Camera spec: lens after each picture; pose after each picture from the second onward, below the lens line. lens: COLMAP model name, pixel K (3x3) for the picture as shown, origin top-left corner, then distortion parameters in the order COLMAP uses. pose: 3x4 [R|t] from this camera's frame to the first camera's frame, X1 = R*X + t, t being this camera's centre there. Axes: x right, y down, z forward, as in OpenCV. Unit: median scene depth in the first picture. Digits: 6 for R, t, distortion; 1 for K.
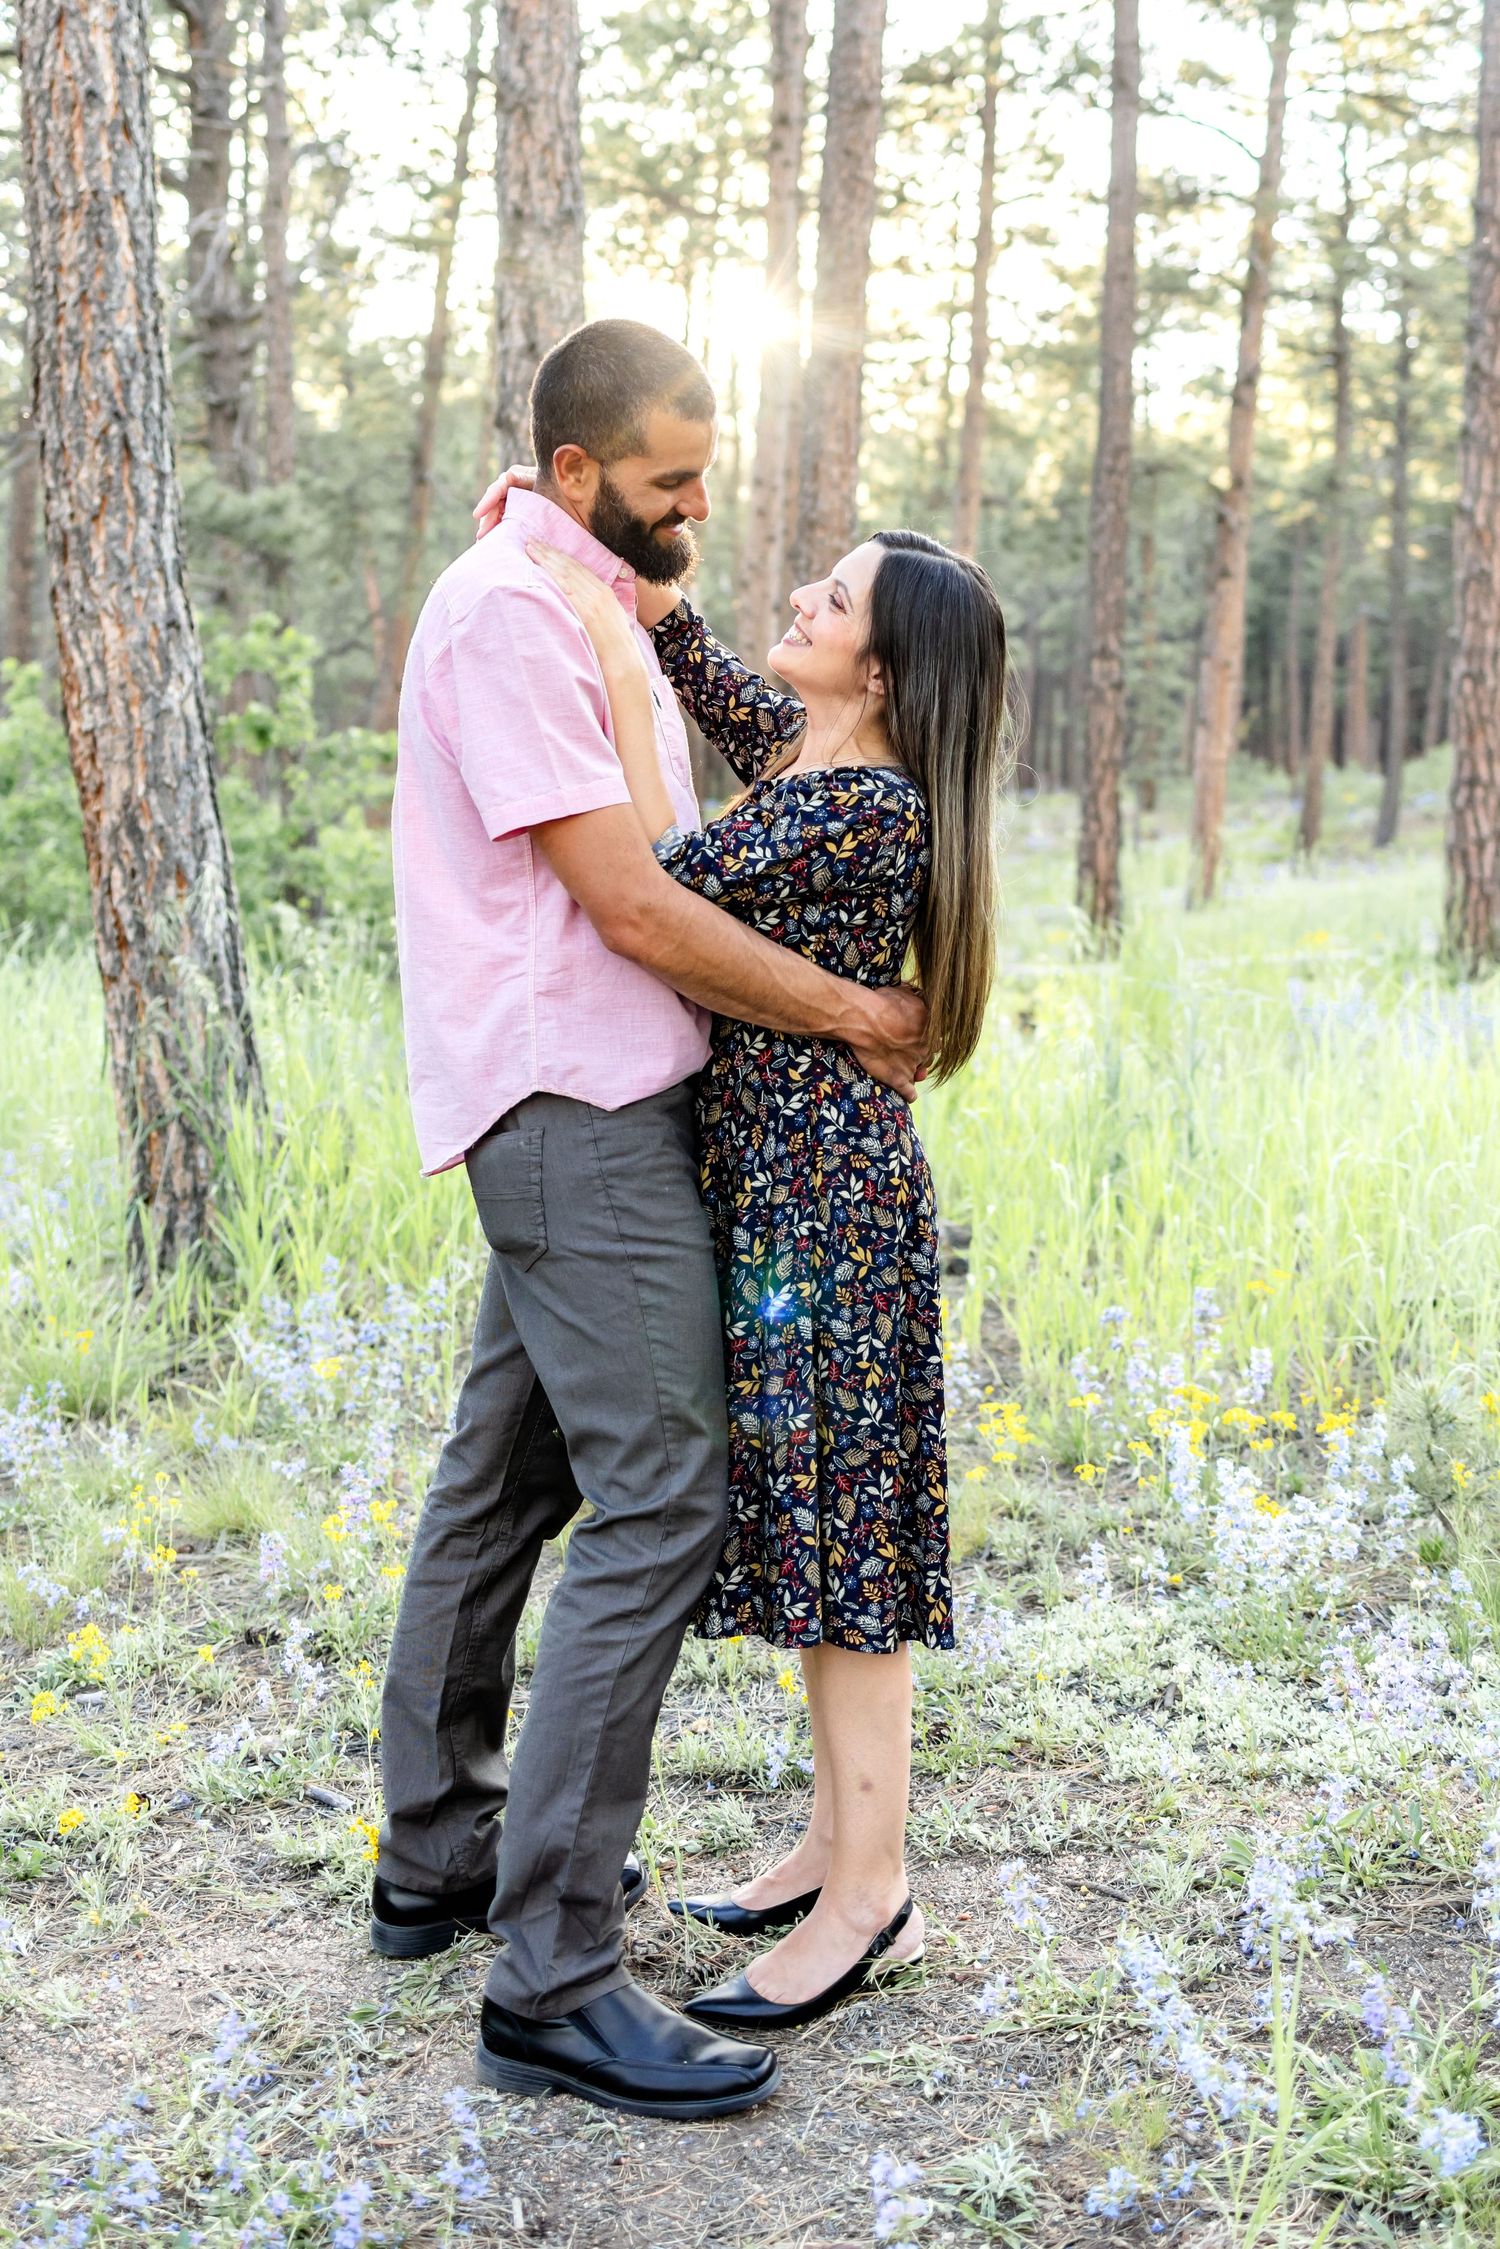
lens RADIAL K [[3053.9, 0, 754.1], [0, 3053.9, 801.0], [0, 0, 1]] dist [0.008364, -0.082729]
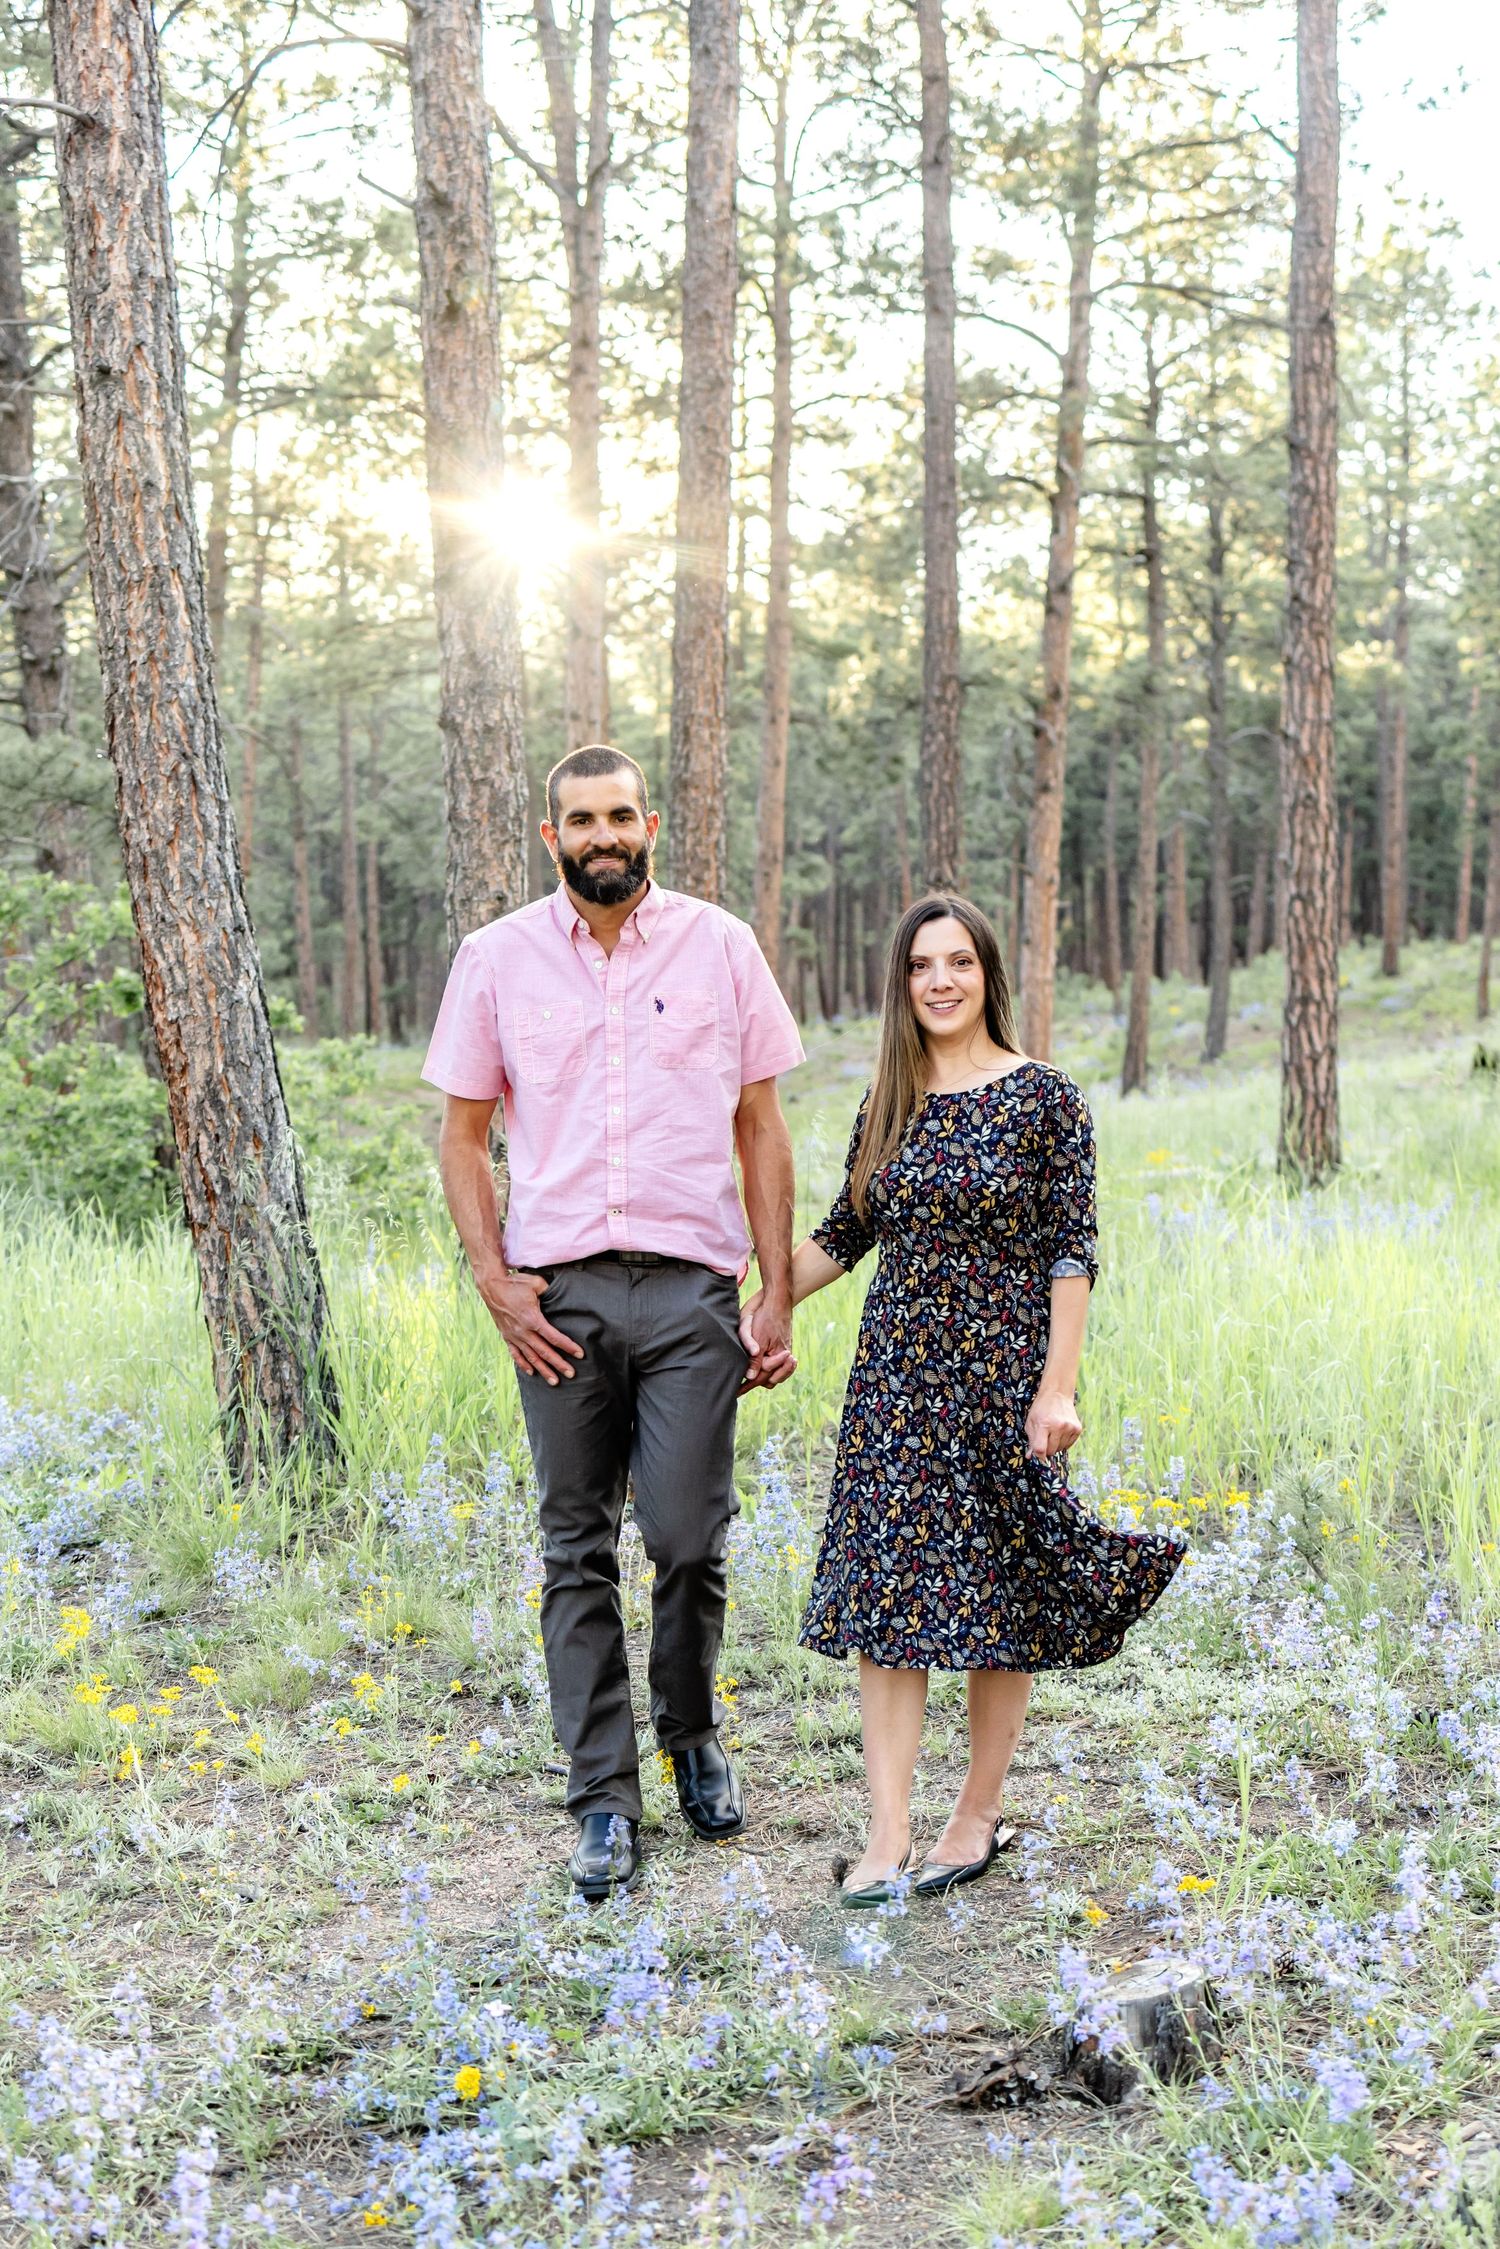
lens RADIAL K [[3281.9, 0, 725.1], [0, 3281.9, 1208.7], [0, 0, 1]] dist [0.007338, -0.029954]
pose [[0.997526, -0.042692, 0.055854, -0.076821], [0.039640, 0.997718, 0.054662, -0.011226], [-0.058060, -0.052312, 0.996942, -0.300482]]
